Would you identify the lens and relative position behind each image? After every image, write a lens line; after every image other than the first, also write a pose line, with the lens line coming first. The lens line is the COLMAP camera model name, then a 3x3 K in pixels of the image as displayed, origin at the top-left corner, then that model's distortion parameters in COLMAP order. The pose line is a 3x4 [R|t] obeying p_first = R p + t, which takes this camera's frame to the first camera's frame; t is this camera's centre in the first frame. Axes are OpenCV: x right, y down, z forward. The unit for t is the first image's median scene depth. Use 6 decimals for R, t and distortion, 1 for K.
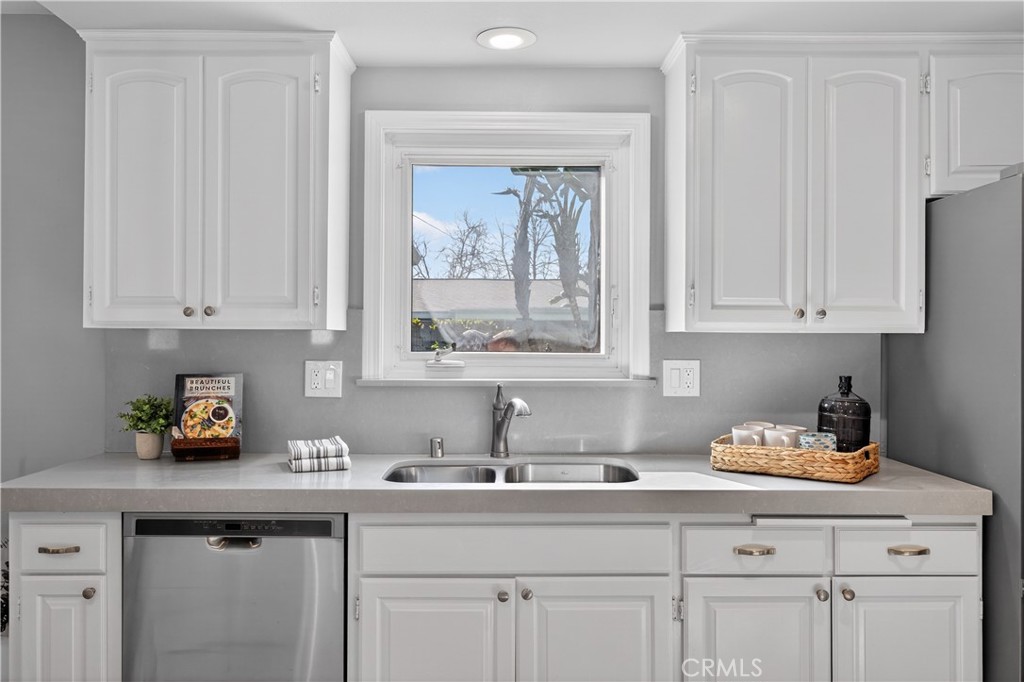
lens RADIAL K [[818.0, 0, 512.0], [0, 818.0, 323.1], [0, 0, 1]] dist [-0.002082, -0.005237]
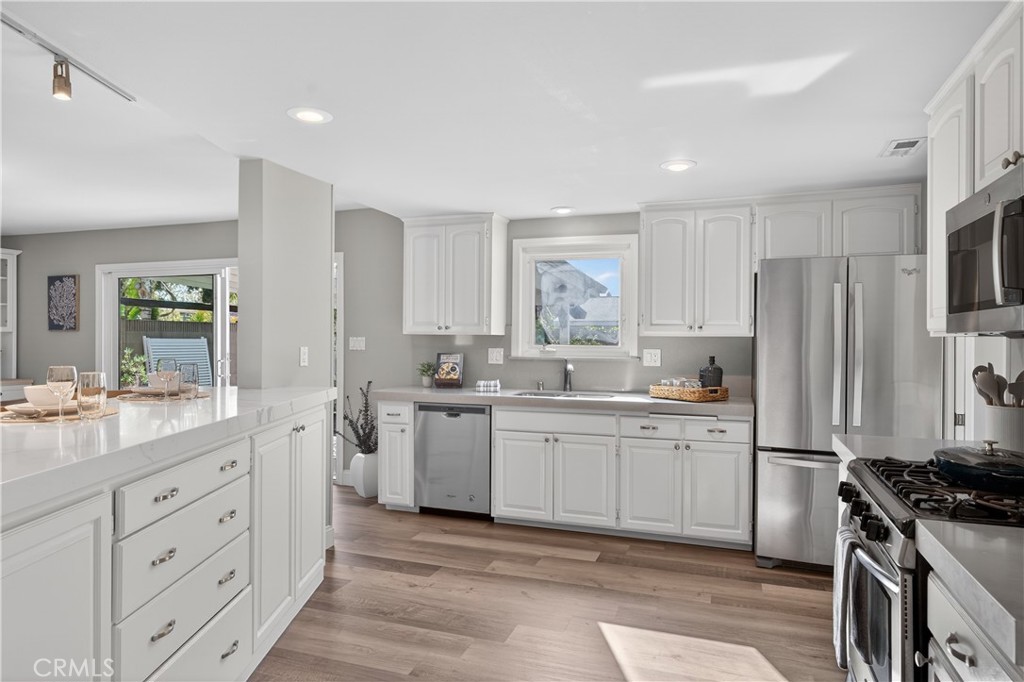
lens RADIAL K [[647.5, 0, 509.6], [0, 647.5, 323.2], [0, 0, 1]] dist [0.003649, 0.001951]
pose [[0.937854, -0.006415, -0.346971, 0.497333], [0.003259, 0.999948, -0.009678, -0.008131], [0.347015, 0.007946, 0.937826, -0.796919]]
